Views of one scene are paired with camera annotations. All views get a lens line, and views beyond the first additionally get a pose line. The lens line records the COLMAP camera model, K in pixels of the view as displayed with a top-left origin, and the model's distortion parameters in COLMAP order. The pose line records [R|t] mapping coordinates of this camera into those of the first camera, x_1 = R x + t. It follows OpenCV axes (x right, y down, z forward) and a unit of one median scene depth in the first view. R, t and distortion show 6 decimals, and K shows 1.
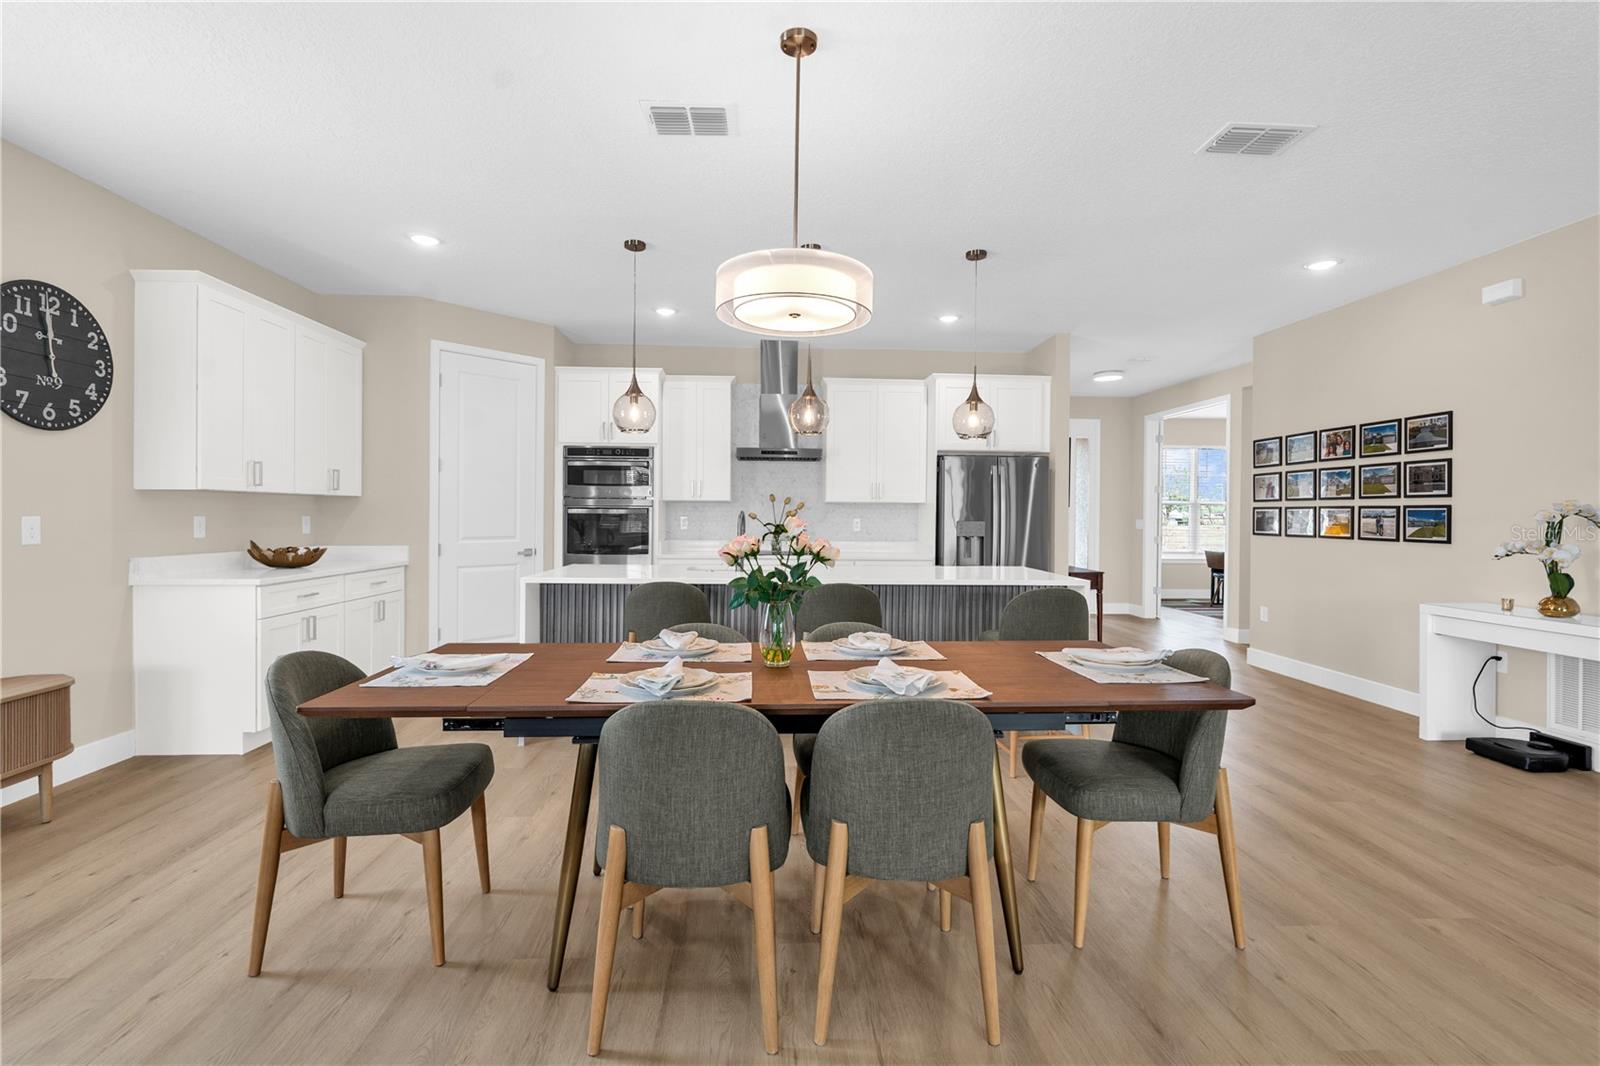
lens RADIAL K [[744.0, 0, 806.7], [0, 744.0, 516.0], [0, 0, 1]] dist [-0.001078, -0.000349]
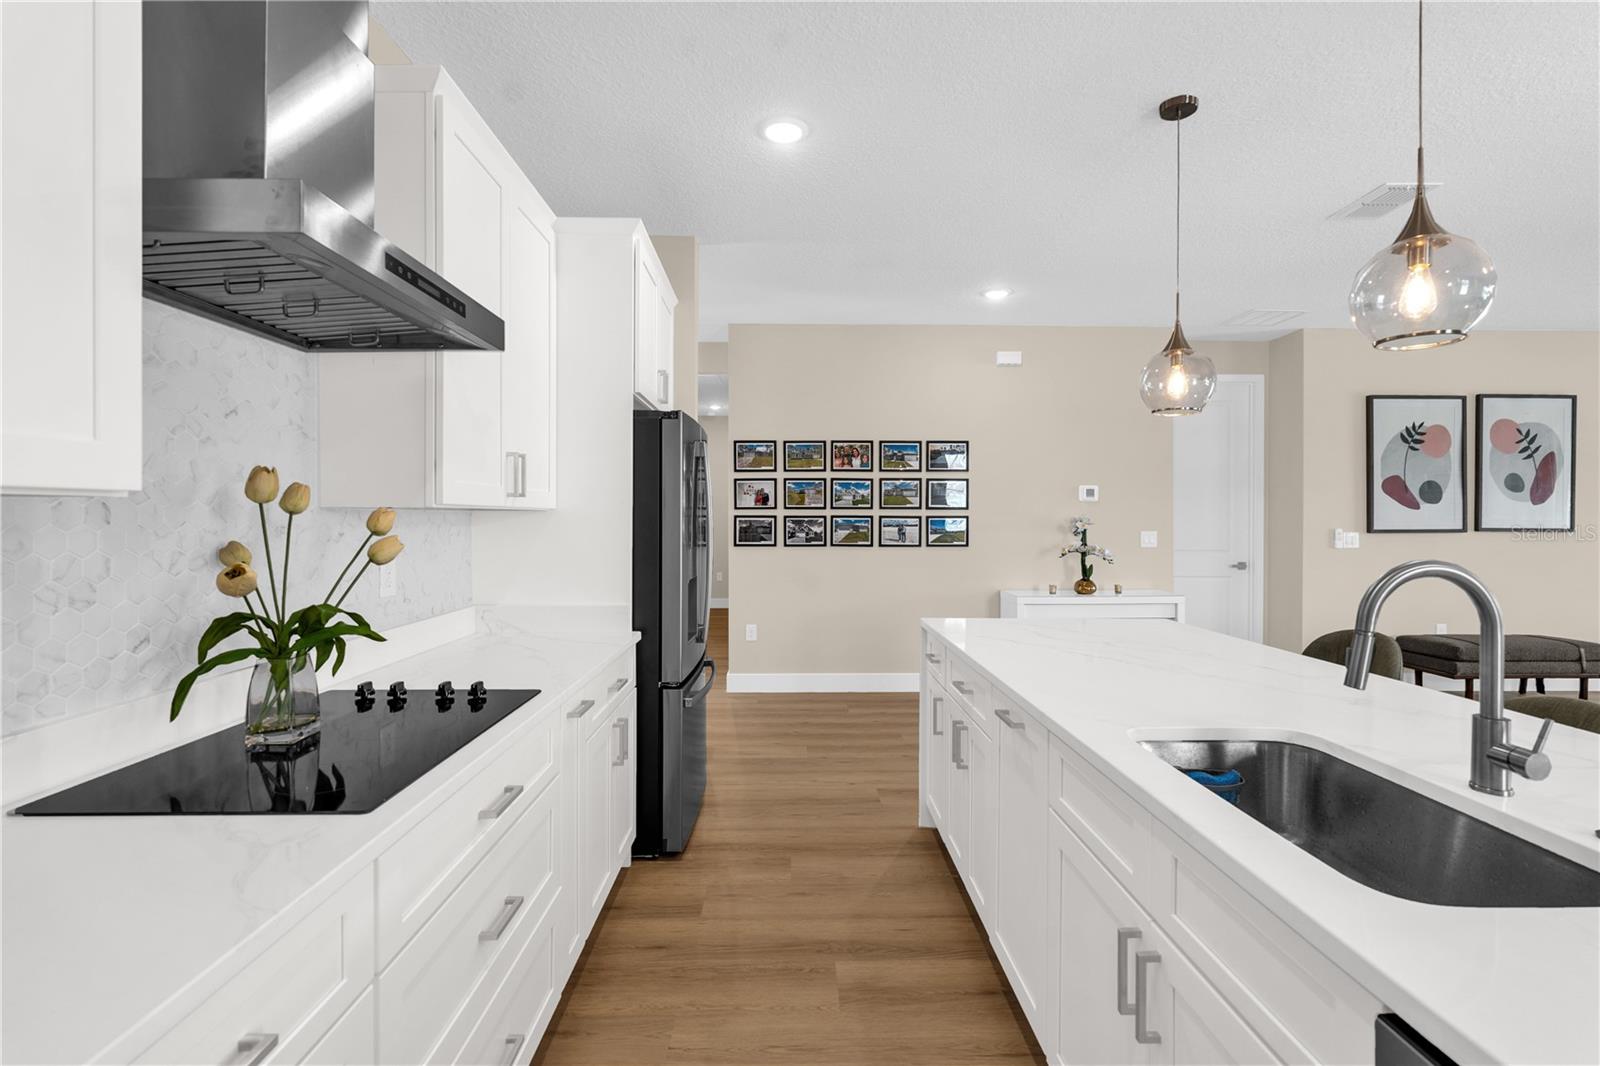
lens RADIAL K [[744.0, 0, 794.8], [0, 744.0, 517.4], [0, 0, 1]] dist [-0.001078, -0.000349]
pose [[0.047615, -0.007203, 0.998840, -0.448048], [0.000491, 0.999974, 0.007188, -0.024460], [-0.998866, 0.000149, 0.047617, 1.378097]]
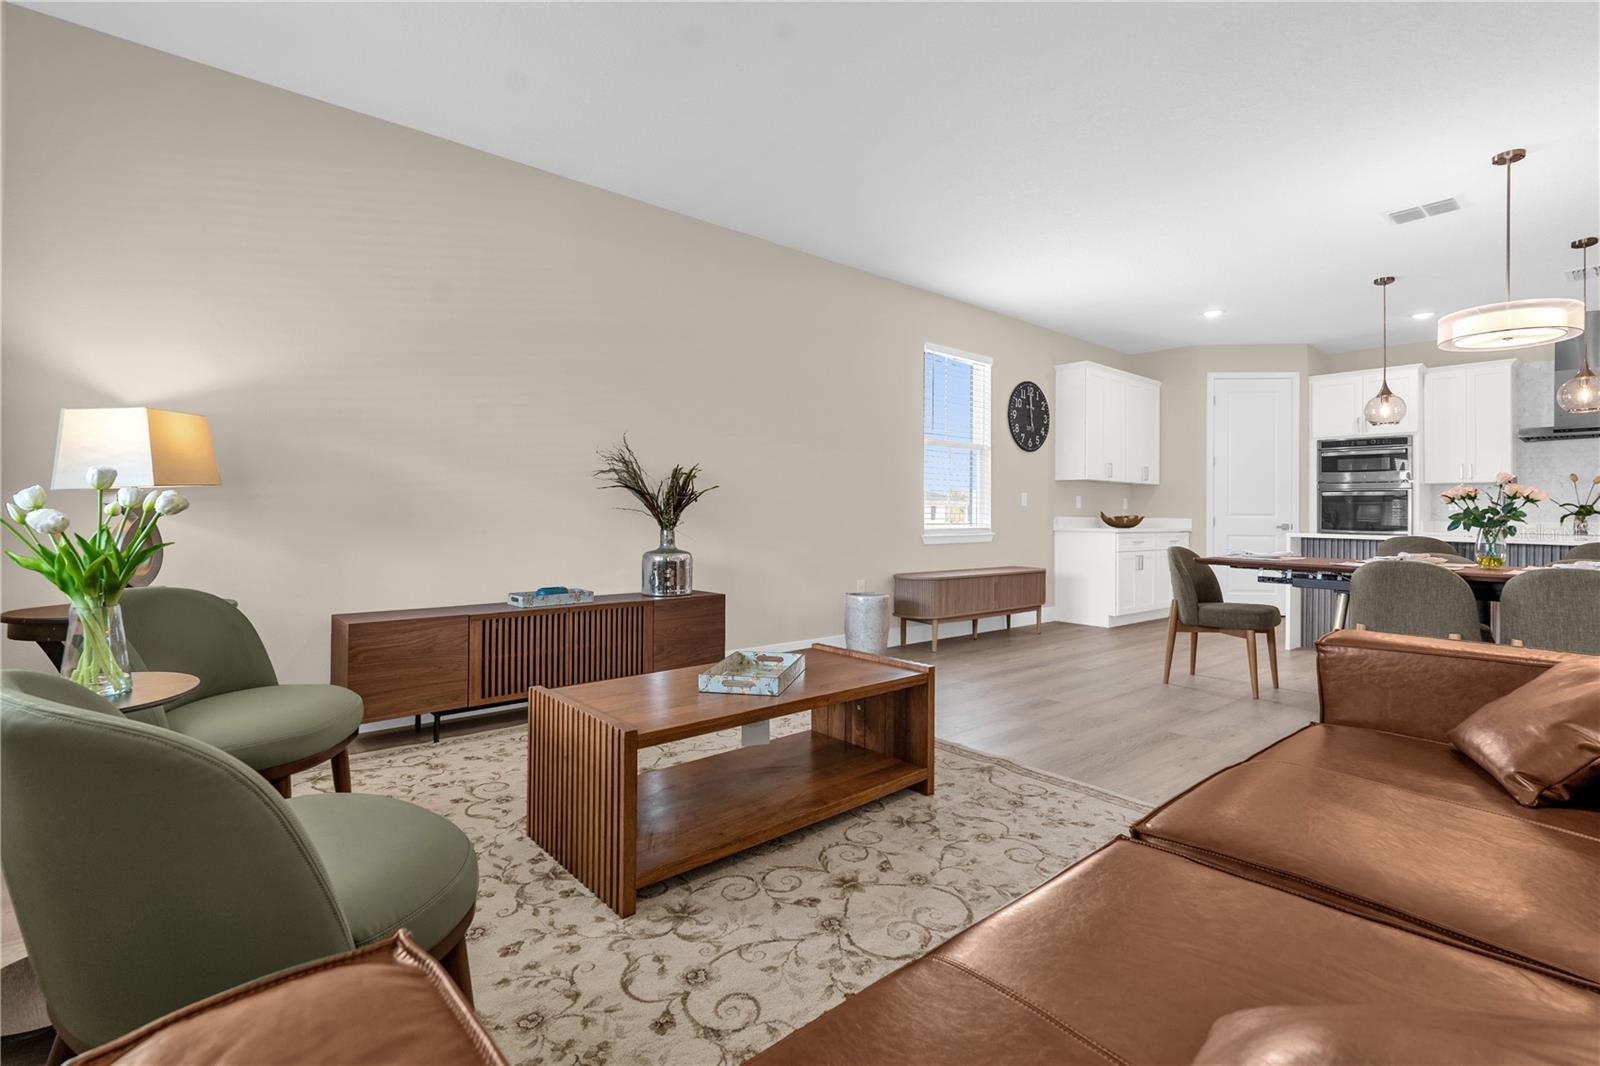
lens RADIAL K [[744.0, 0, 777.5], [0, 744.0, 502.4], [0, 0, 1]] dist [-0.001078, -0.000349]
pose [[0.593861, -0.012083, -0.804477, 0.187086], [-0.010270, 0.999692, -0.022597, 0.064849], [0.804502, 0.021681, 0.593554, -0.641380]]
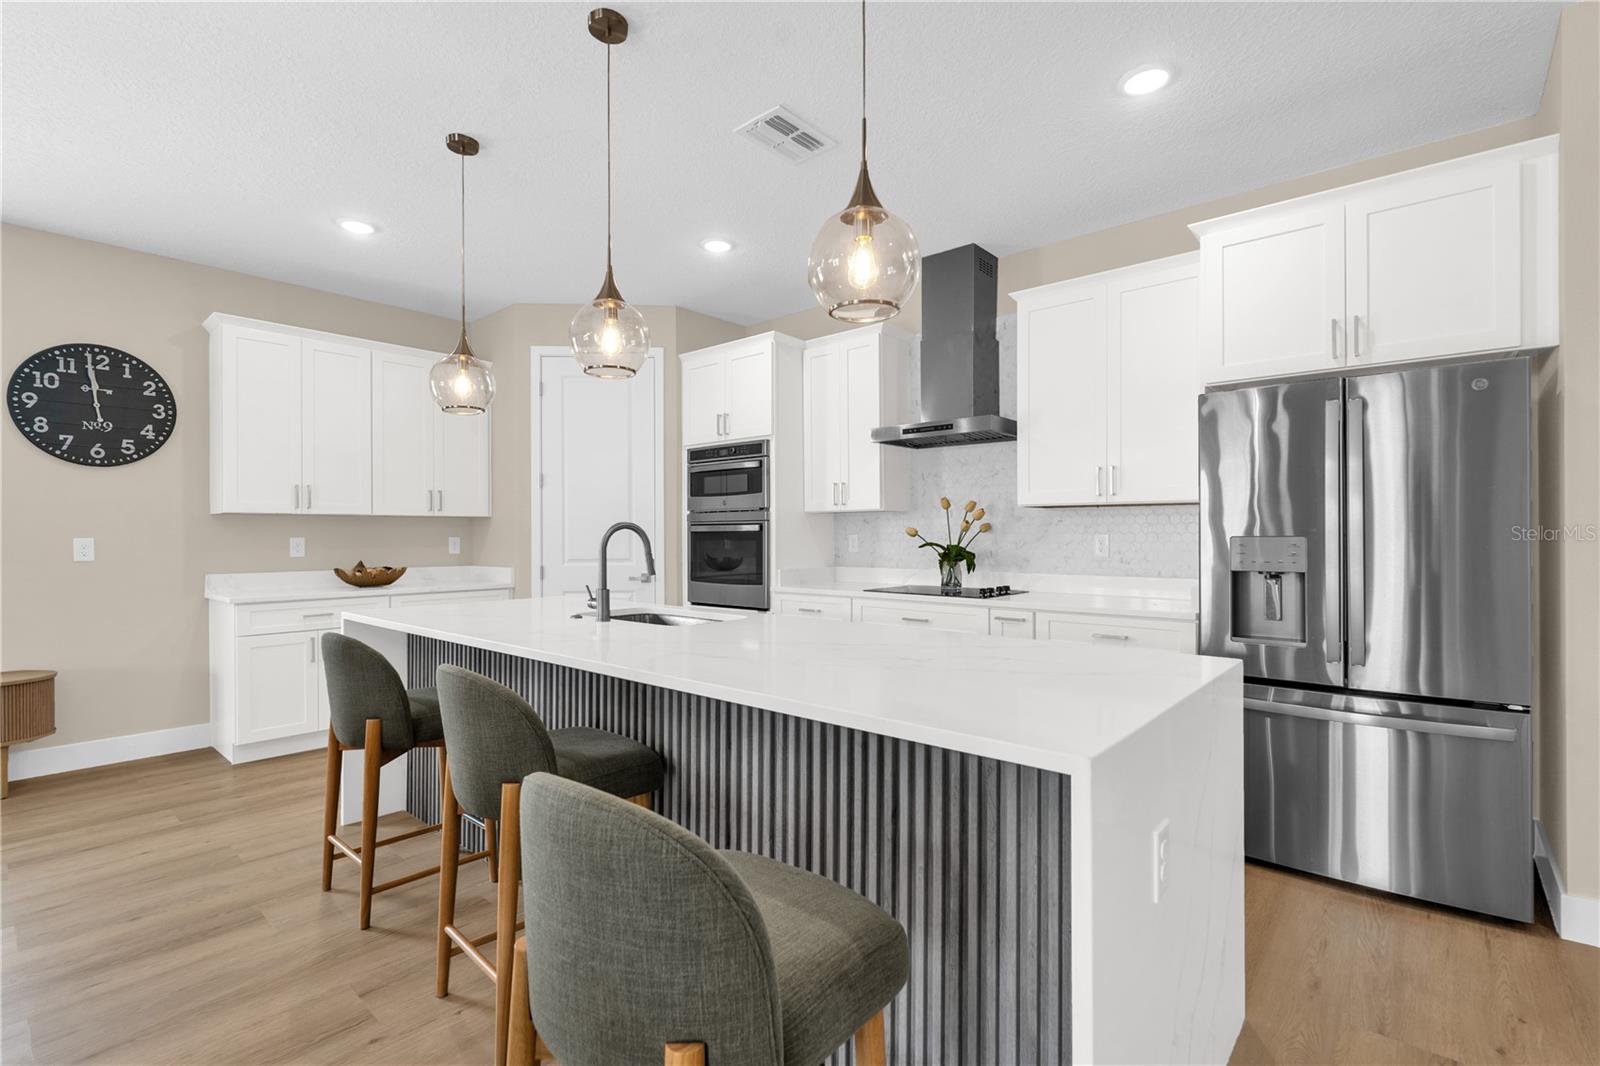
lens RADIAL K [[744.0, 0, 801.8], [0, 744.0, 539.0], [0, 0, 1]] dist [-0.001078, -0.000349]
pose [[0.709639, -0.007692, -0.704523, 0.506215], [0.008617, 0.999960, -0.002238, 0.011476], [0.704512, -0.004483, 0.709678, 0.757740]]
